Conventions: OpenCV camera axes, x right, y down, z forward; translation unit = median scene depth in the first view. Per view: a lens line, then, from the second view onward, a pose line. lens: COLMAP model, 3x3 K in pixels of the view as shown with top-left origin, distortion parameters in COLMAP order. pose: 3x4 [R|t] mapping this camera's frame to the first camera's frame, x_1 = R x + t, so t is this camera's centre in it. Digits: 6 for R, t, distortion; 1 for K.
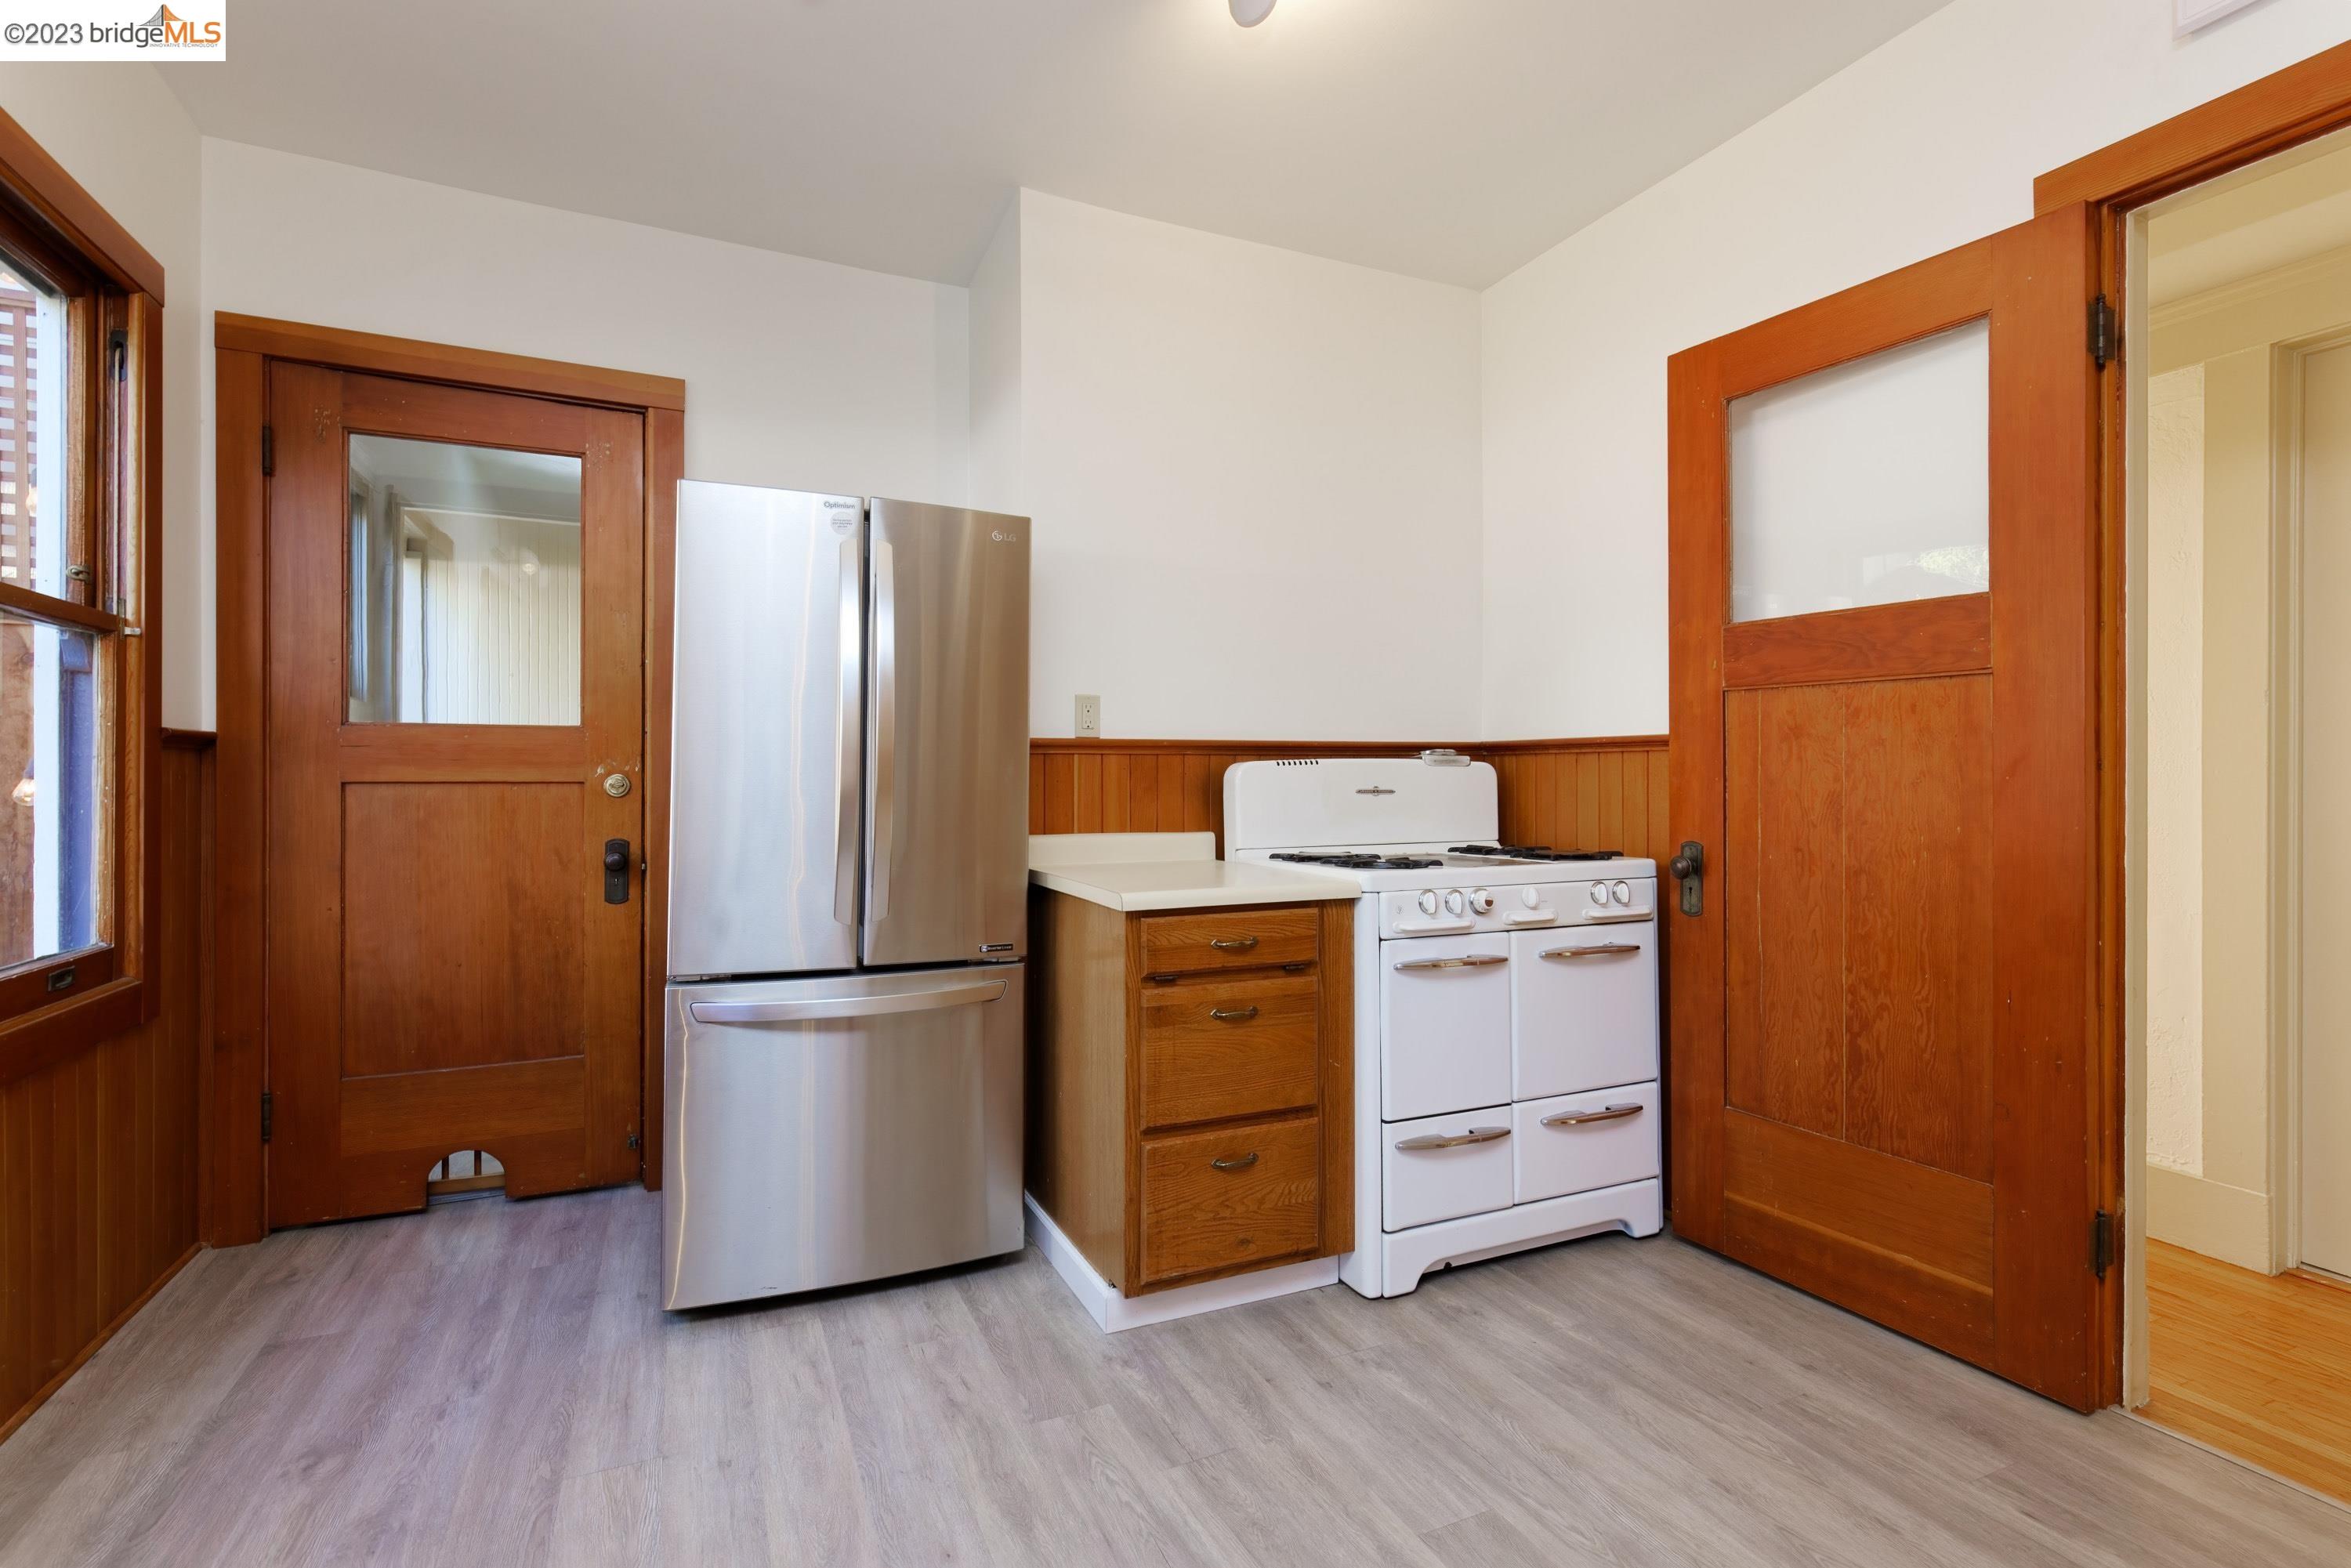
lens RADIAL K [[1079.7, 0, 1183.1], [0, 1079.7, 773.7], [0, 0, 1]] dist [0.001609, -0.000270]
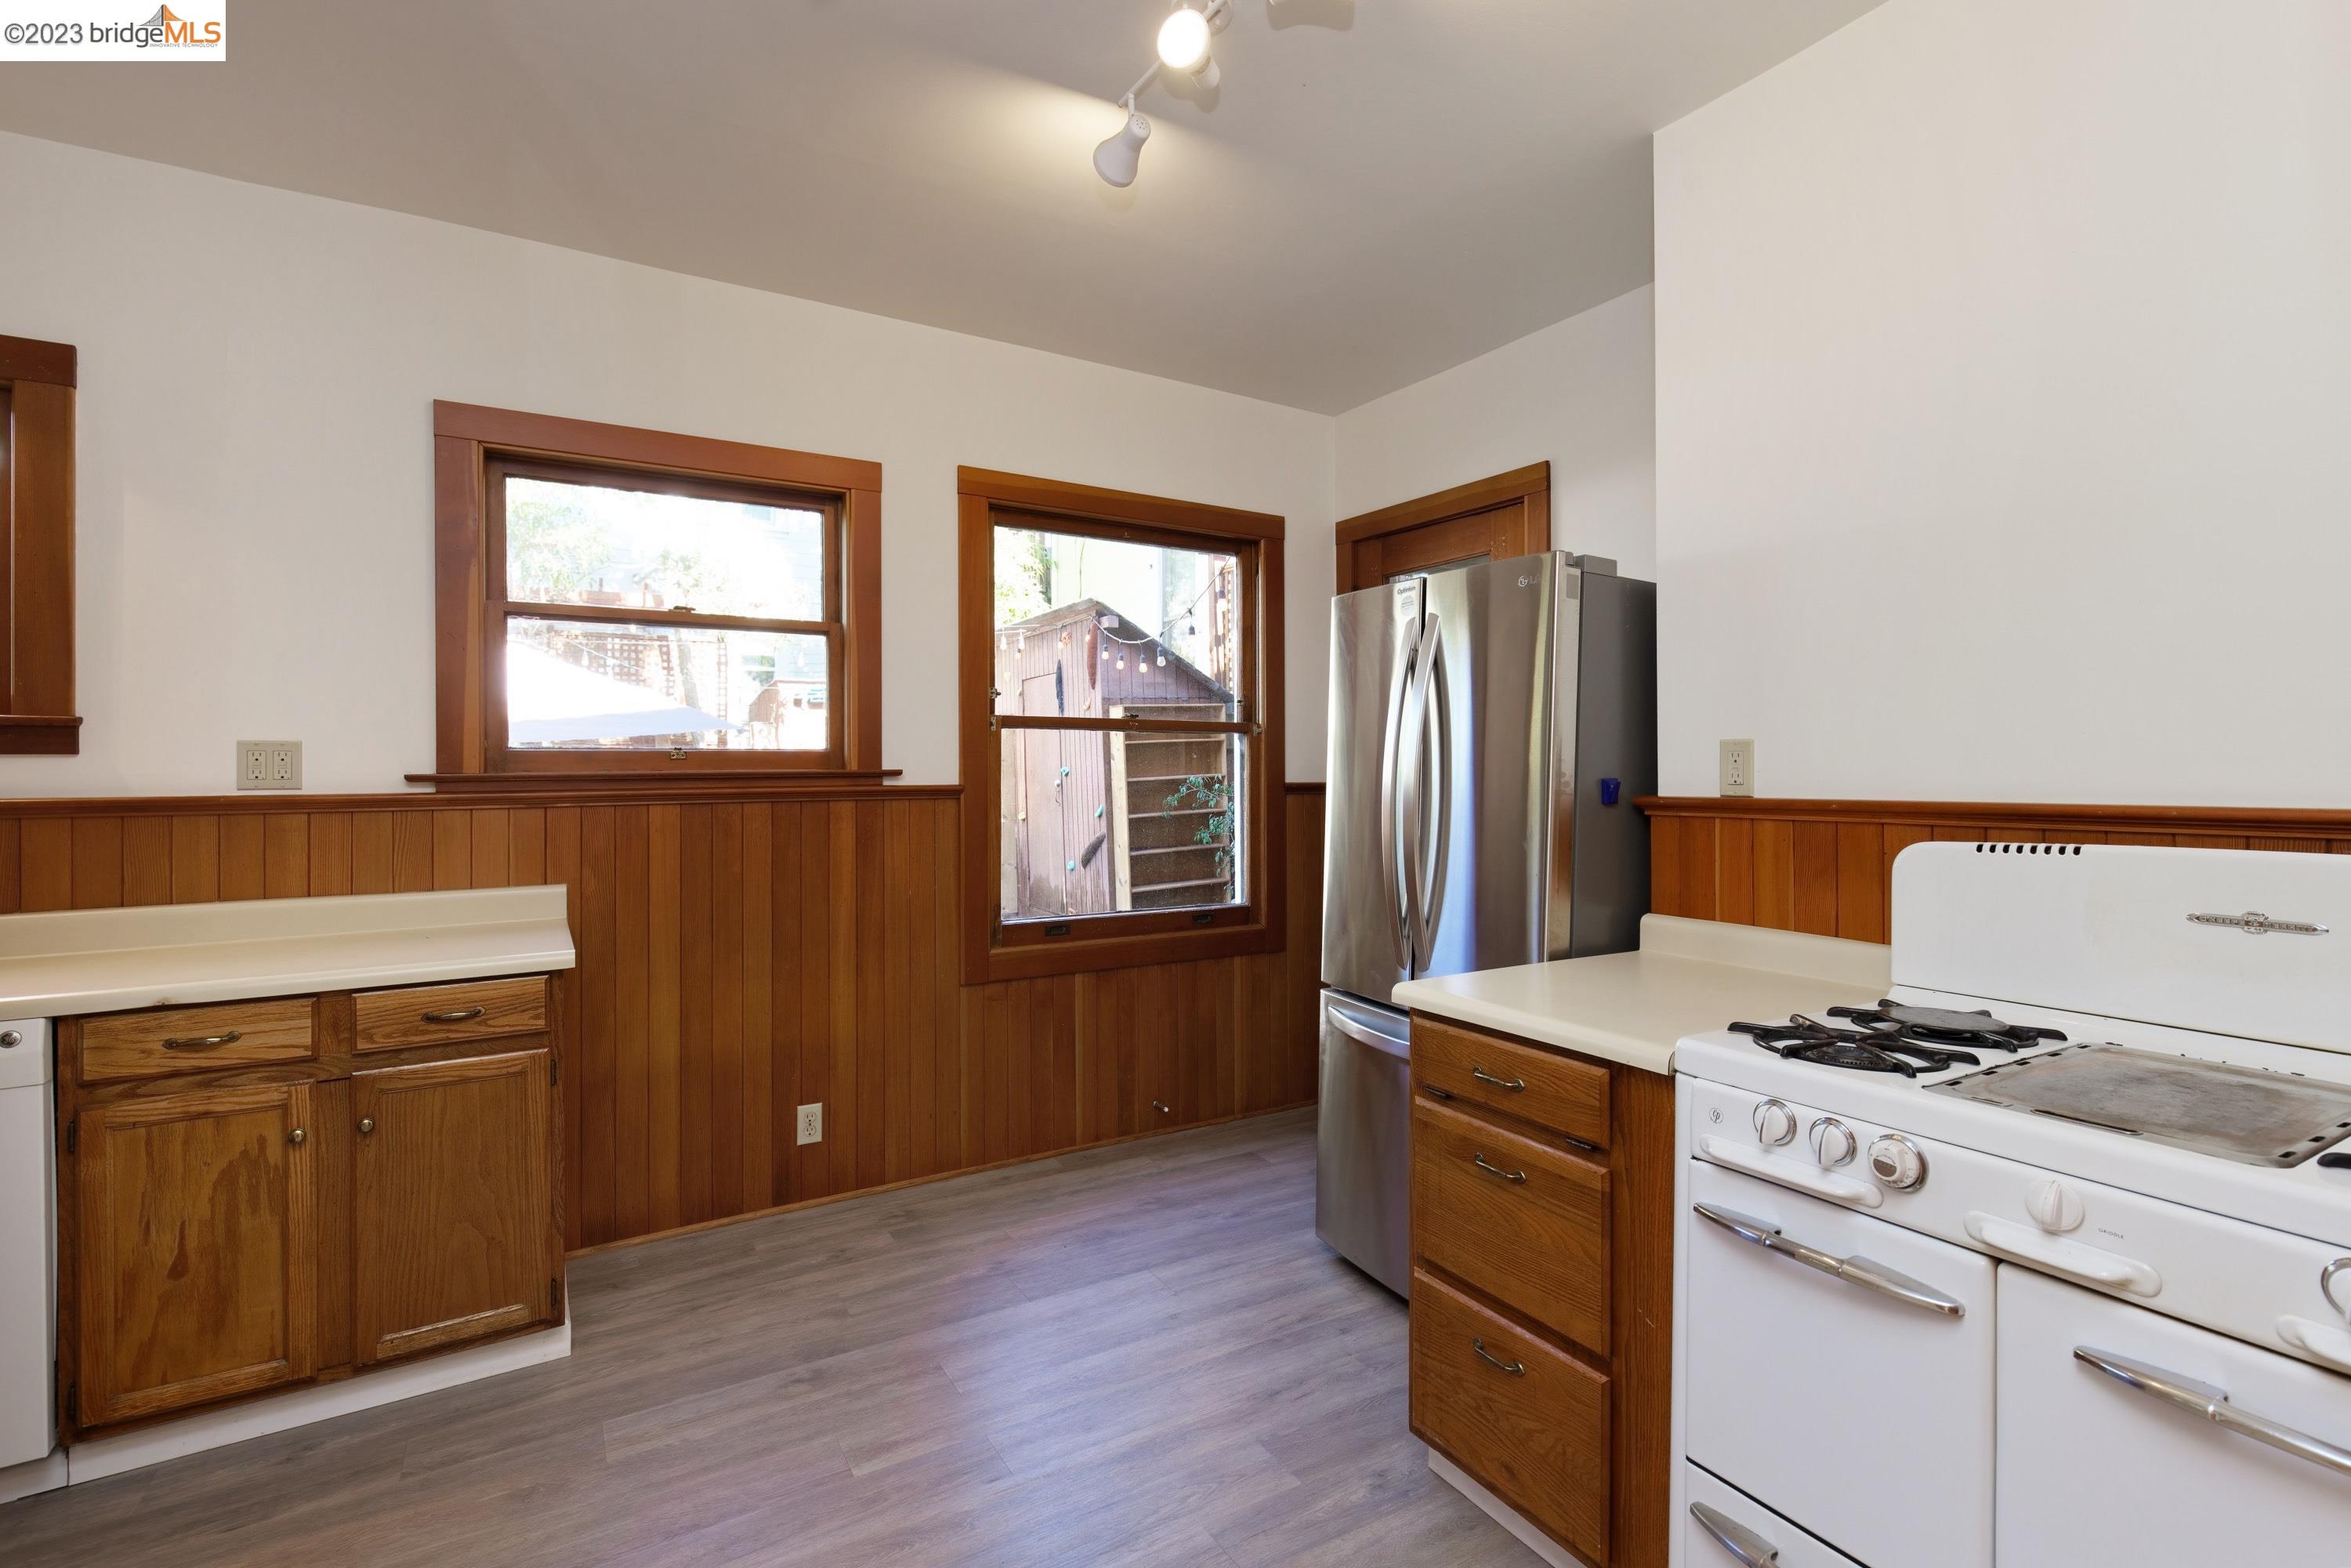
lens RADIAL K [[1079.7, 0, 1183.1], [0, 1079.7, 773.7], [0, 0, 1]] dist [0.001609, -0.000270]
pose [[0.112910, 0.002756, -0.993601, 0.749116], [0.002222, 0.999993, 0.003026, -0.063377], [0.993603, -0.002549, 0.112903, 0.640531]]
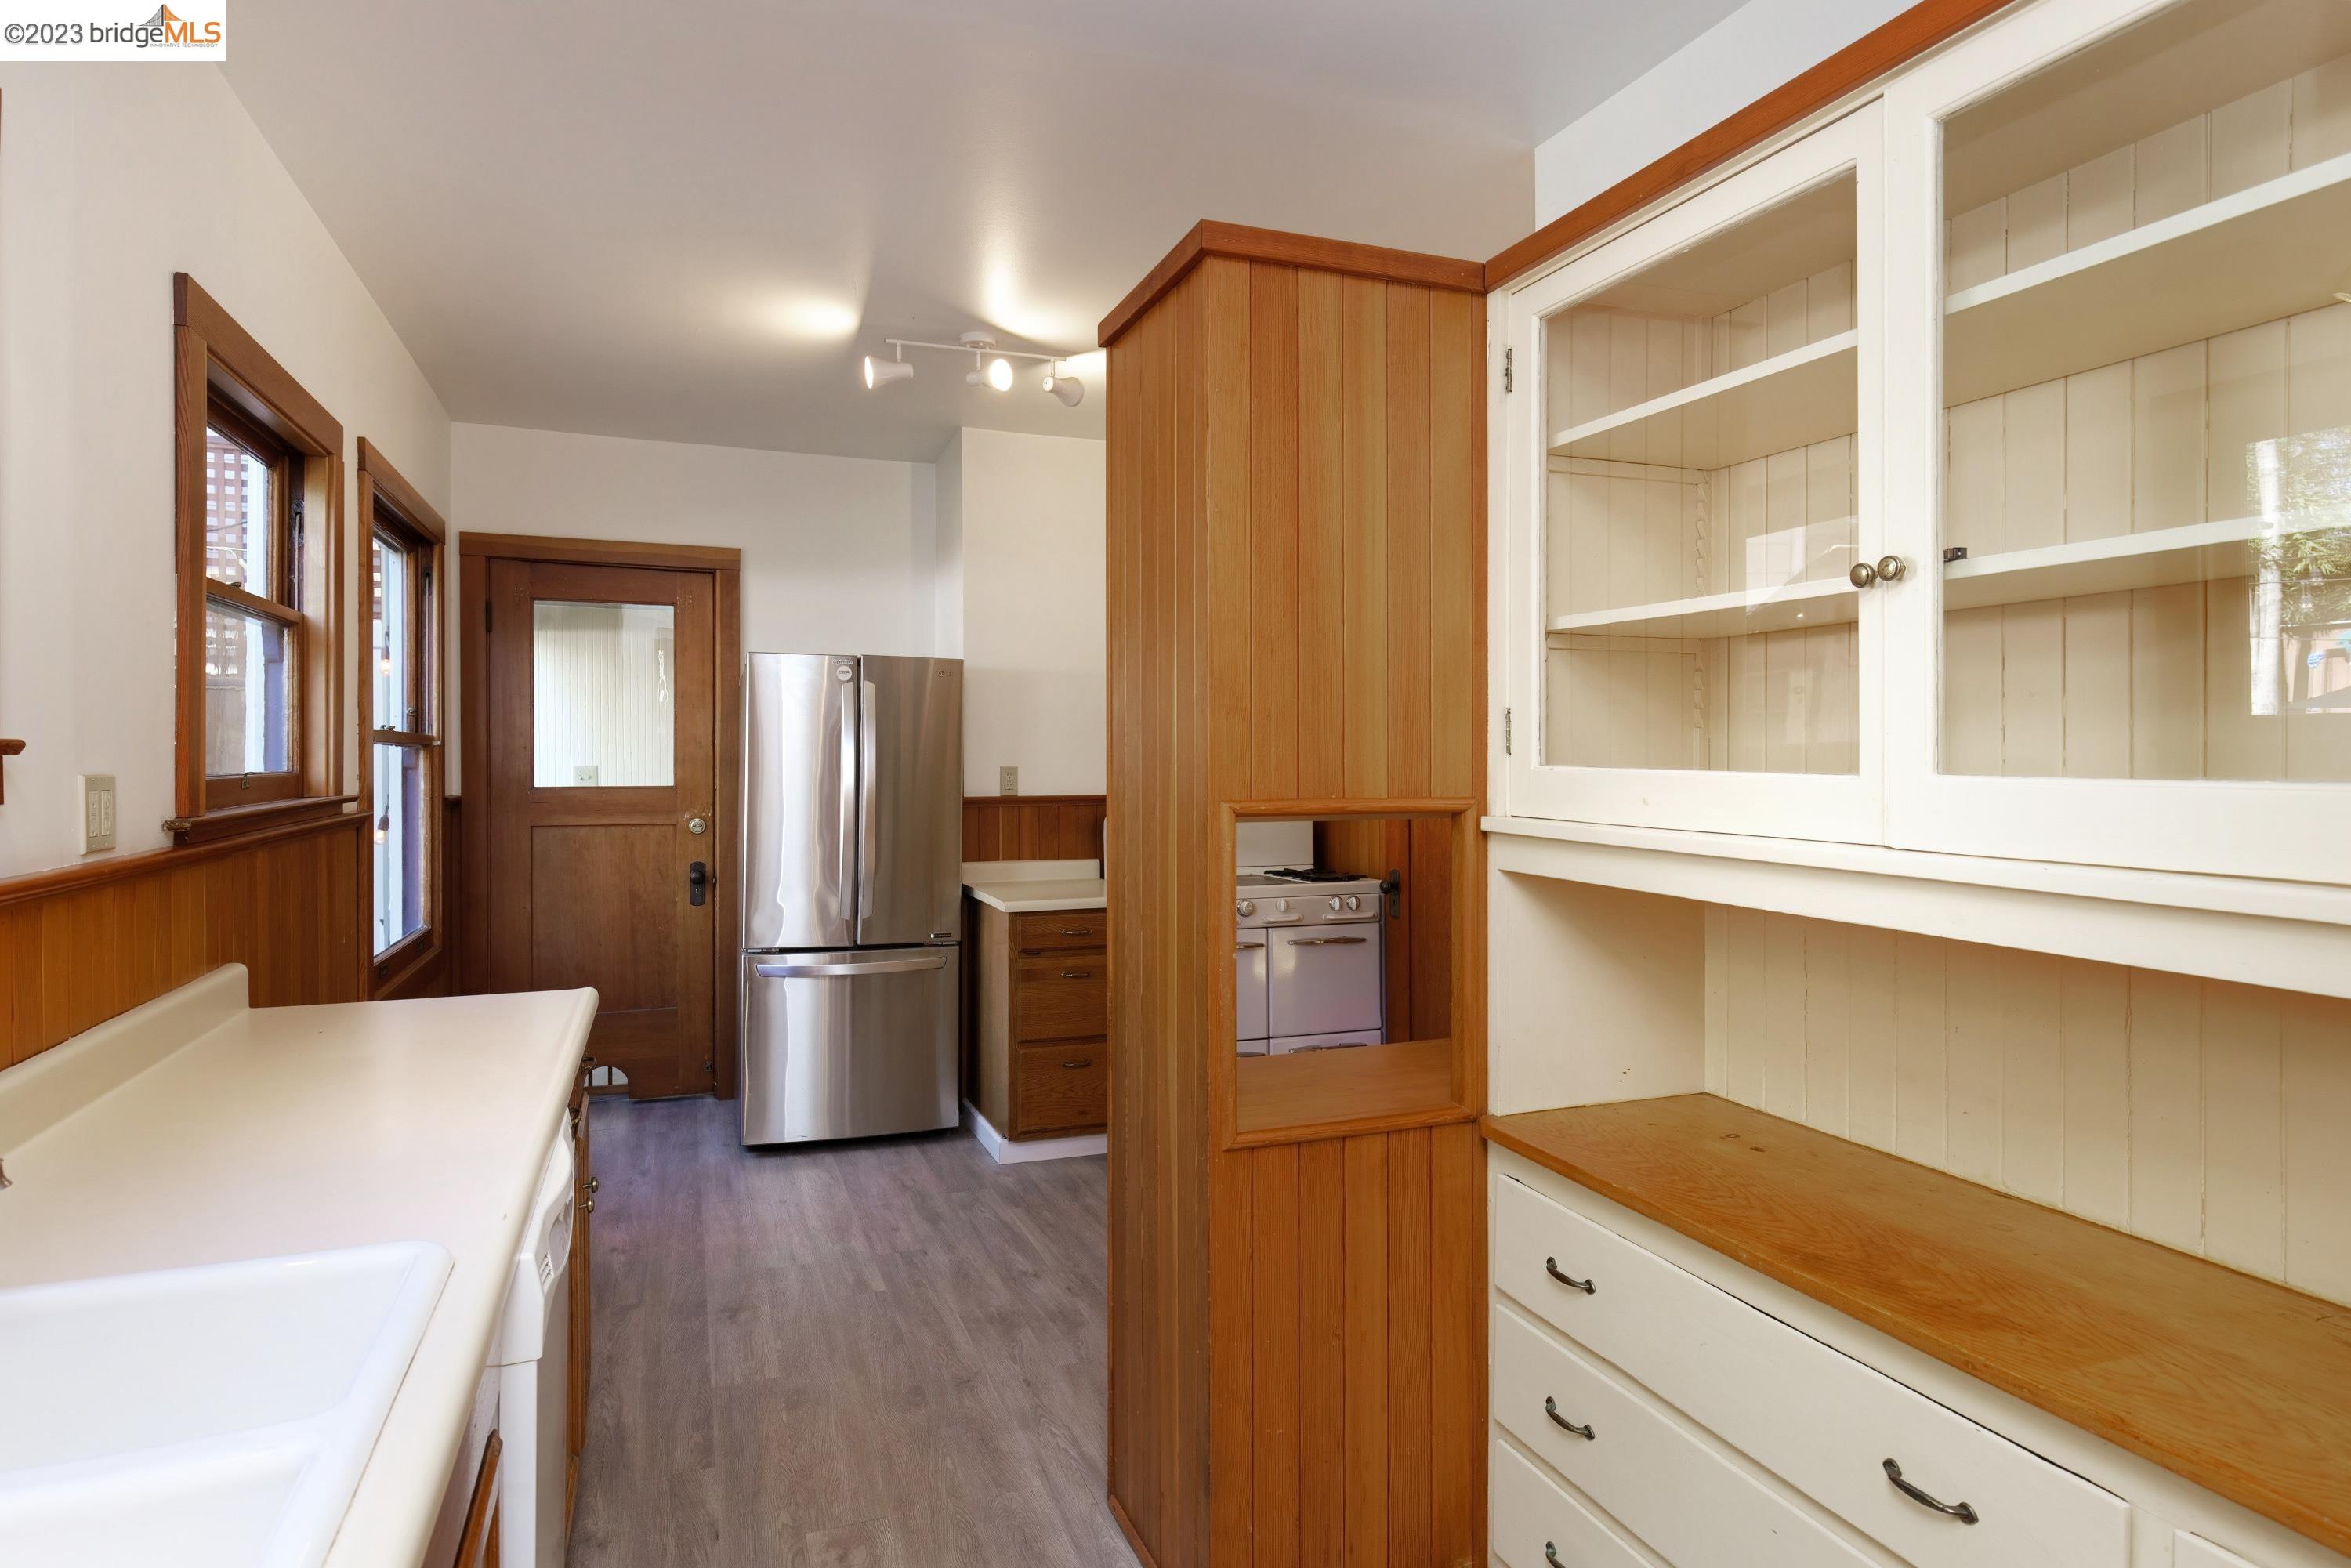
lens RADIAL K [[1297.6, 0, 1158.9], [0, 1297.6, 759.8], [0, 0, 1]] dist [-0.002303, -0.000557]
pose [[0.997113, -0.001308, -0.075918, 0.303665], [0.001577, 0.999993, 0.003492, -0.106349], [0.075913, -0.003602, 0.997108, -0.909549]]
